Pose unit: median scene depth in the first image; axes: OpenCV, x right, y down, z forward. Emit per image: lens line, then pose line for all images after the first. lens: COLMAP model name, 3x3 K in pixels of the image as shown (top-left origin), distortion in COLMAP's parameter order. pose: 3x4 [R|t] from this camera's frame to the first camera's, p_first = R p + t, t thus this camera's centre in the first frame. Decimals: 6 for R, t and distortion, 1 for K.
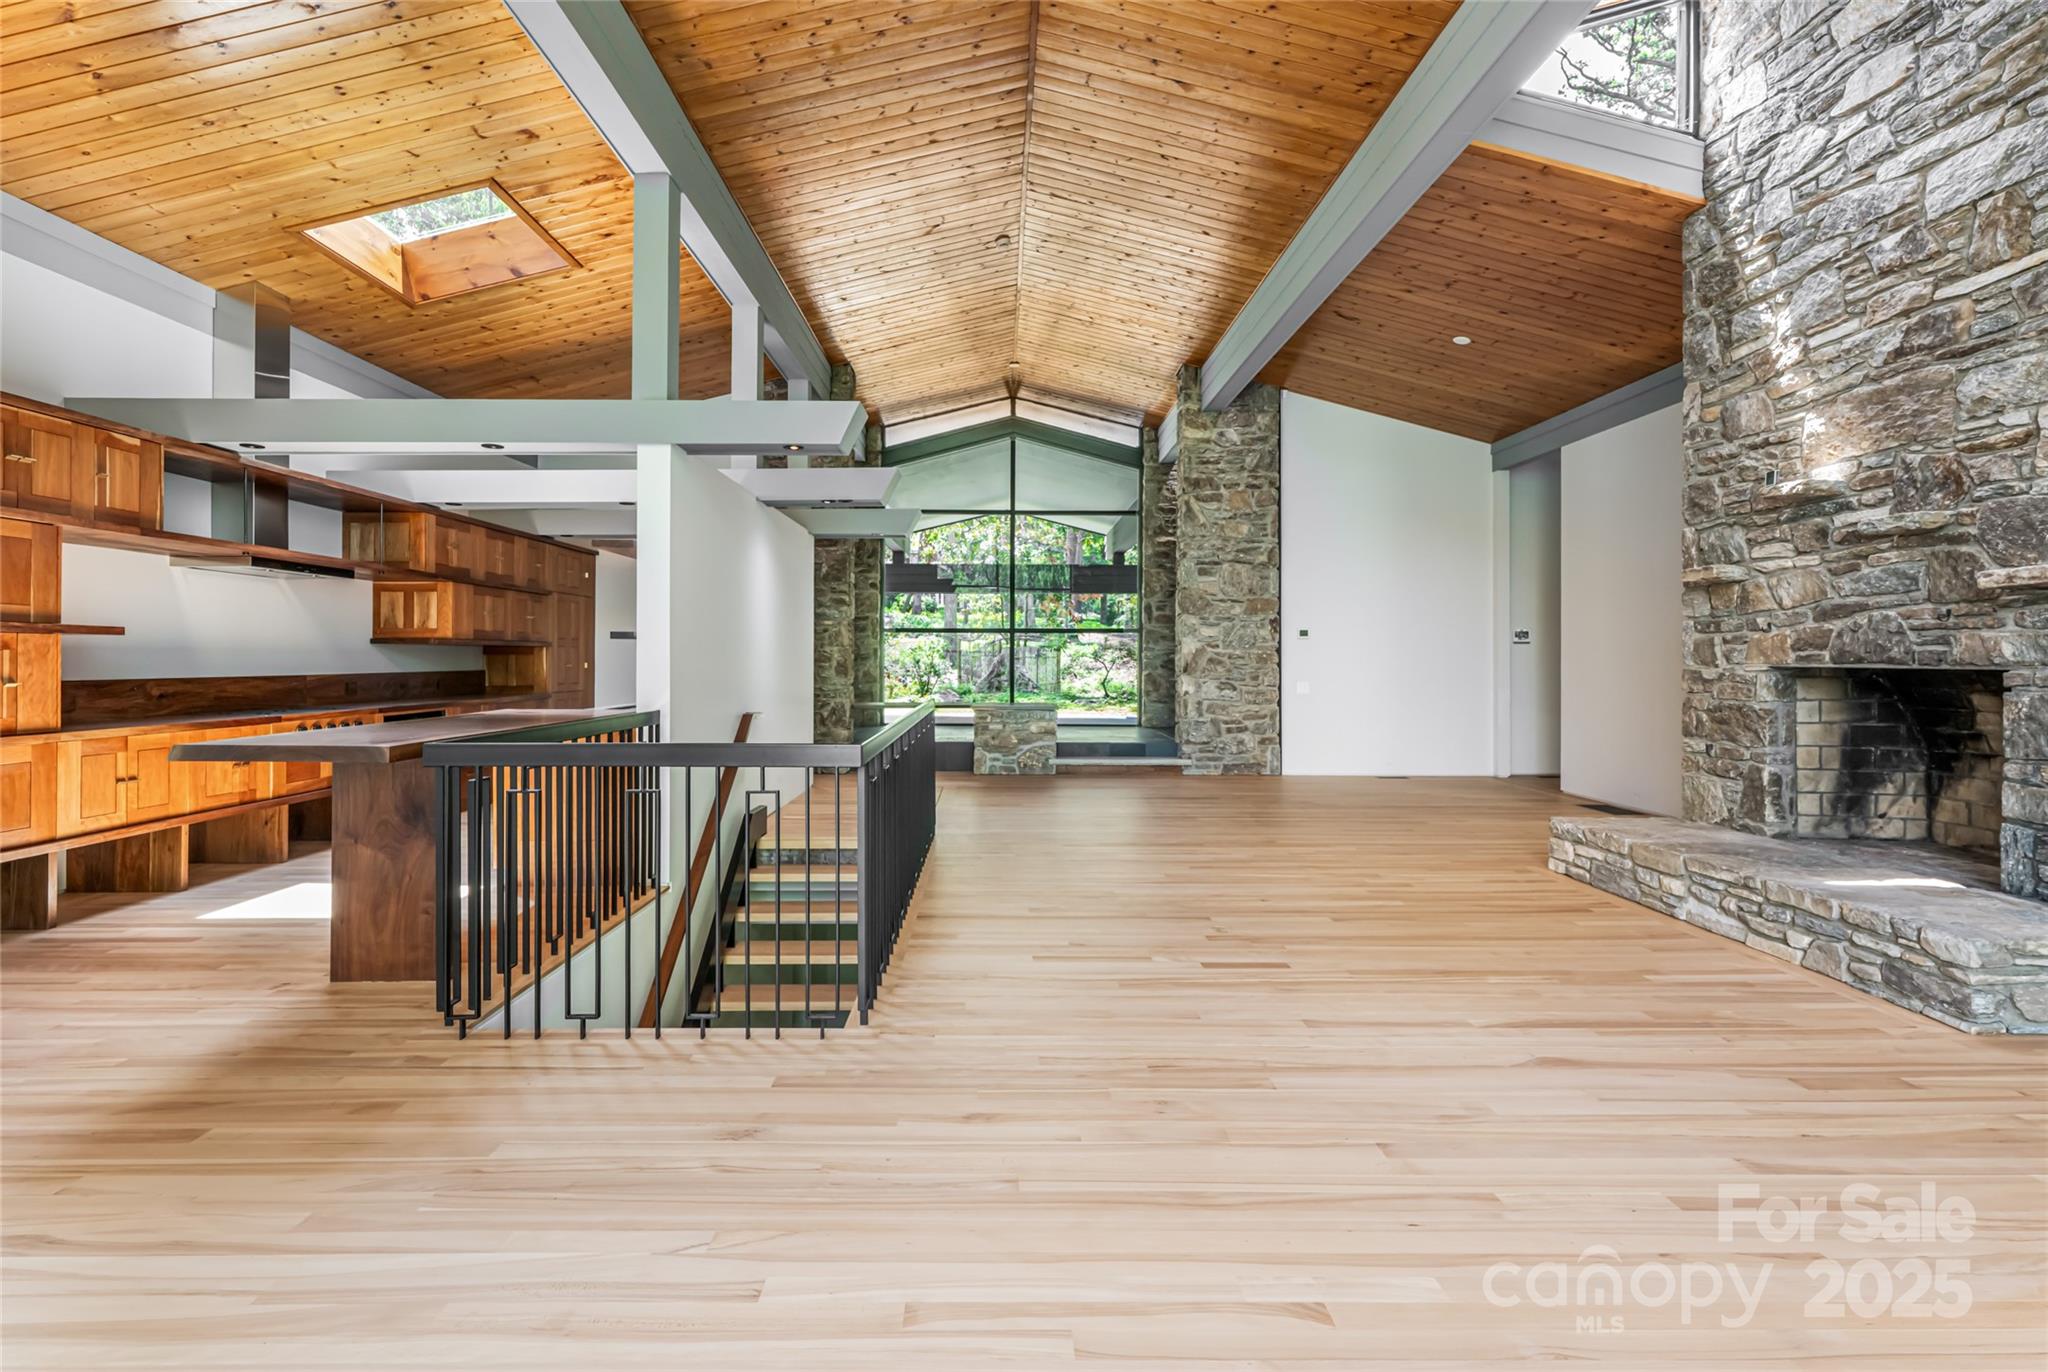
lens RADIAL K [[990.8, 0, 1017.3], [0, 990.8, 670.7], [0, 0, 1]] dist [-0.001477, -0.000038]
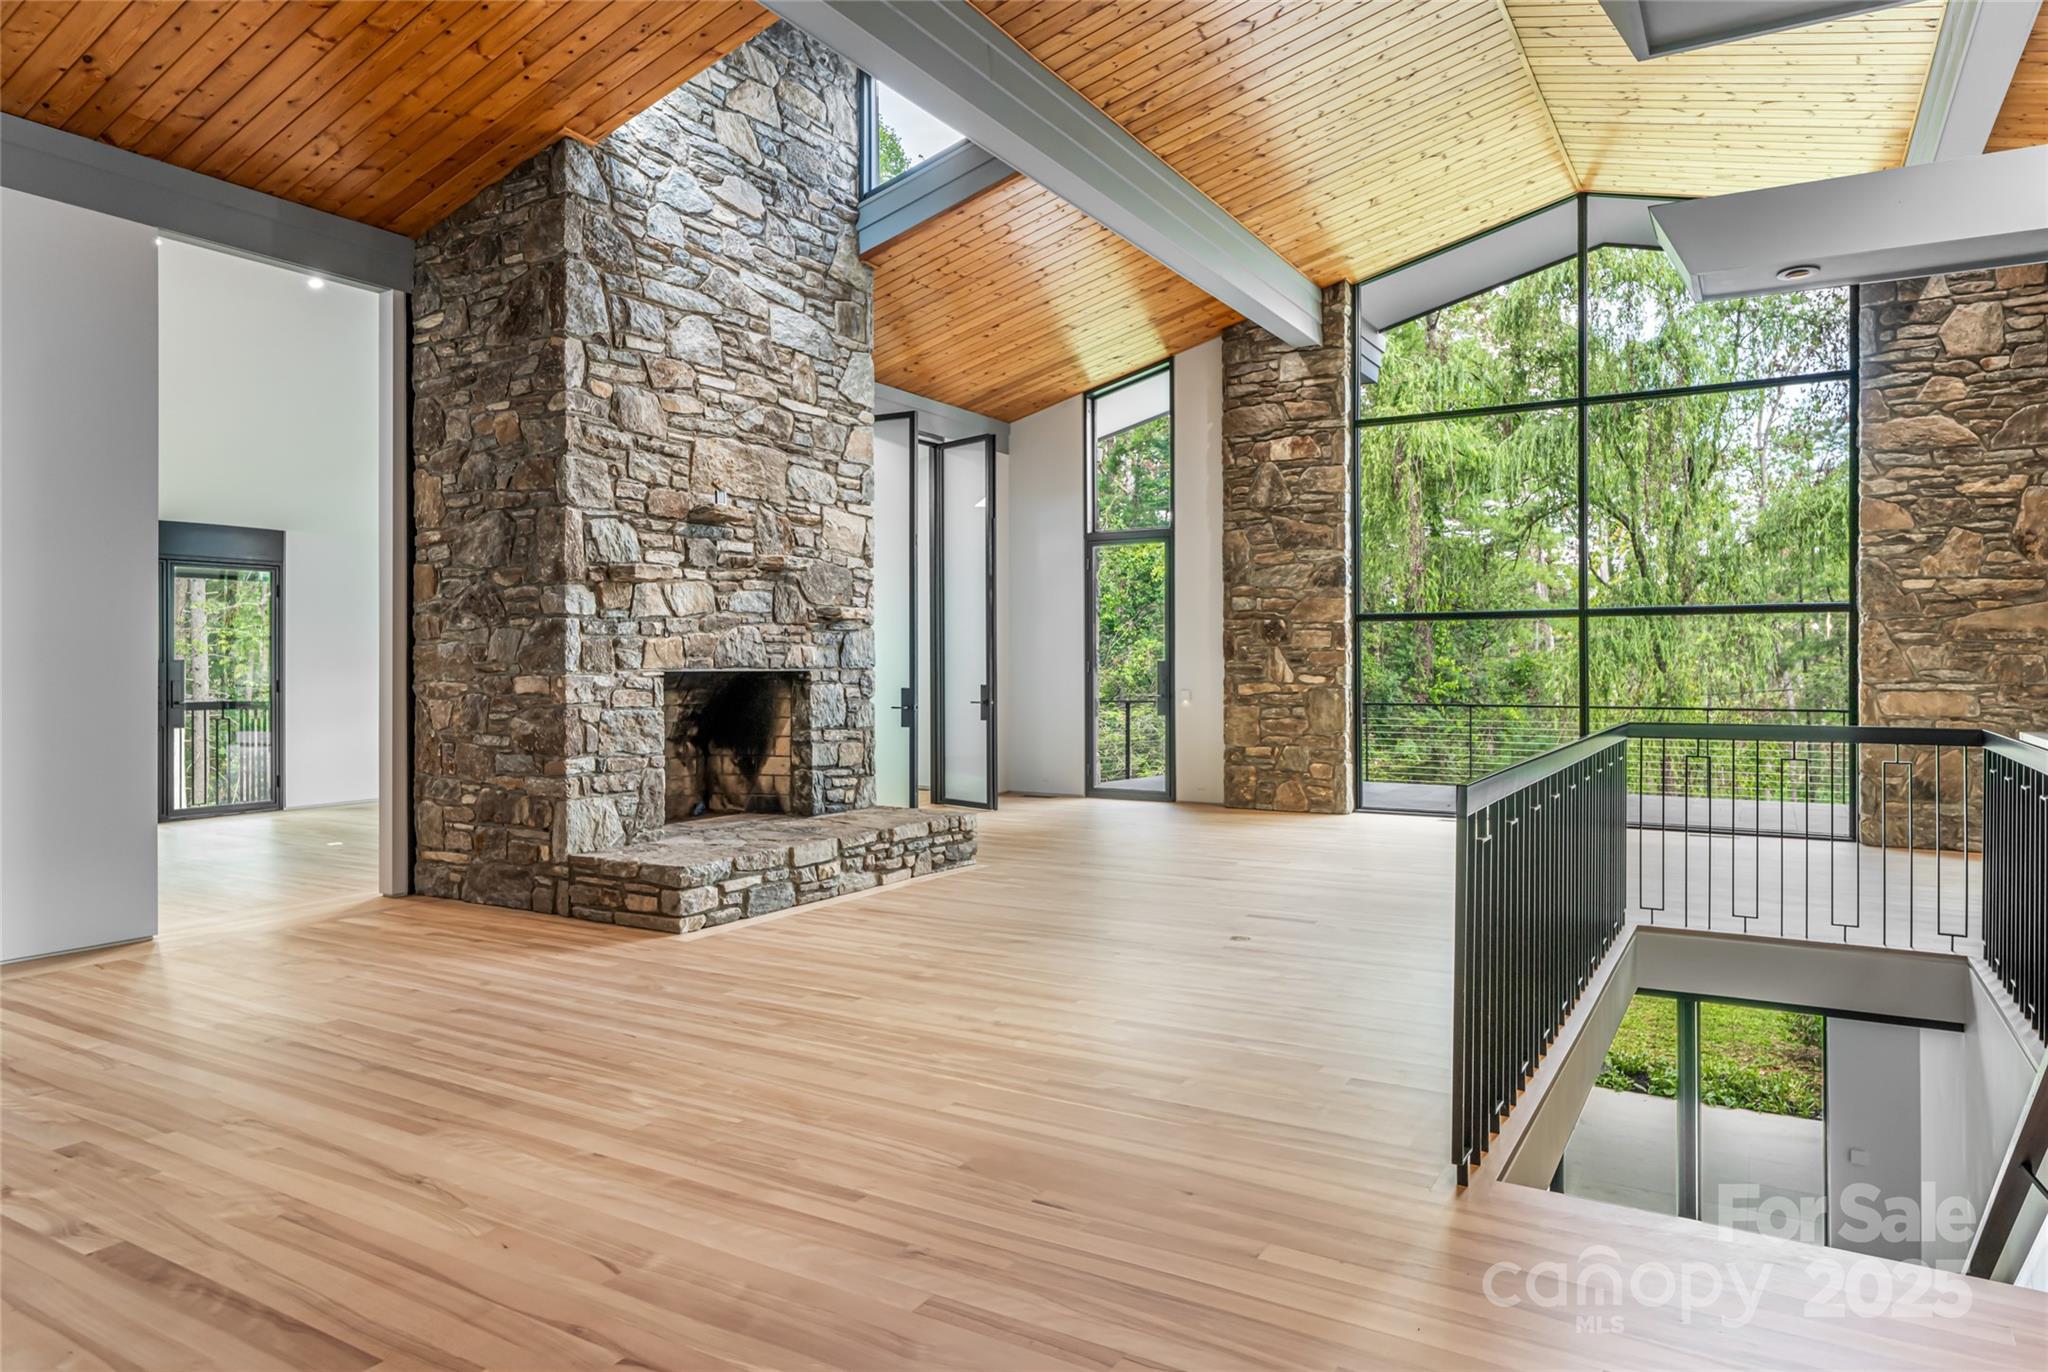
lens RADIAL K [[1233.6, 0, 1030.2], [0, 1233.6, 667.1], [0, 0, 1]] dist [-0.002862, -0.000325]
pose [[-0.844723, -0.004929, 0.535182, -0.270578], [0.002786, 0.999904, 0.013607, -0.028326], [-0.535197, 0.012985, -0.844627, 2.125565]]
